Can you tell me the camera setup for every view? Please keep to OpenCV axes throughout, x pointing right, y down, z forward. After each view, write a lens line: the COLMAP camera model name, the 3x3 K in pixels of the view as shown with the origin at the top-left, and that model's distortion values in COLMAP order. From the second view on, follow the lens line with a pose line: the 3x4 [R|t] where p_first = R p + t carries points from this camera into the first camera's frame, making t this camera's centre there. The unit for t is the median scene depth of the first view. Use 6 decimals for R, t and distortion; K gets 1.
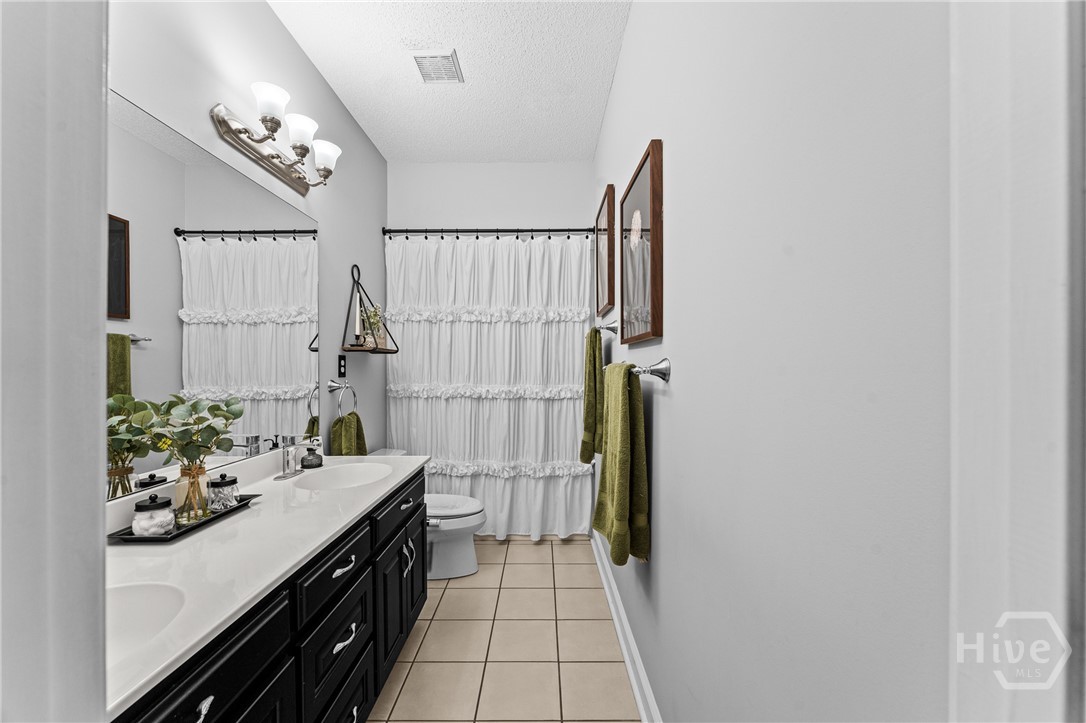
lens RADIAL K [[447.5, 0, 545.3], [0, 447.5, 364.7], [0, 0, 1]] dist [0.002417, -0.001054]
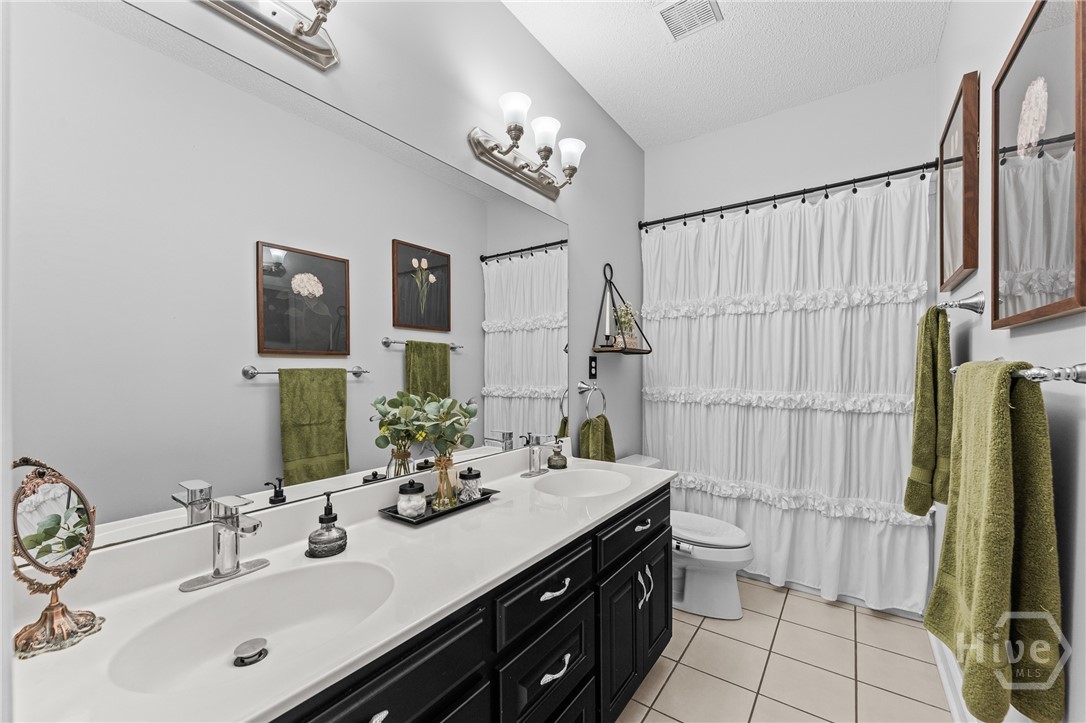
lens RADIAL K [[447.5, 0, 533.4], [0, 447.5, 372.2], [0, 0, 1]] dist [0.002417, -0.001054]
pose [[0.808965, 0.004670, -0.587838, 0.021363], [0.002681, 0.999929, 0.011633, 0.001851], [0.587850, -0.010986, 0.808895, 0.130070]]
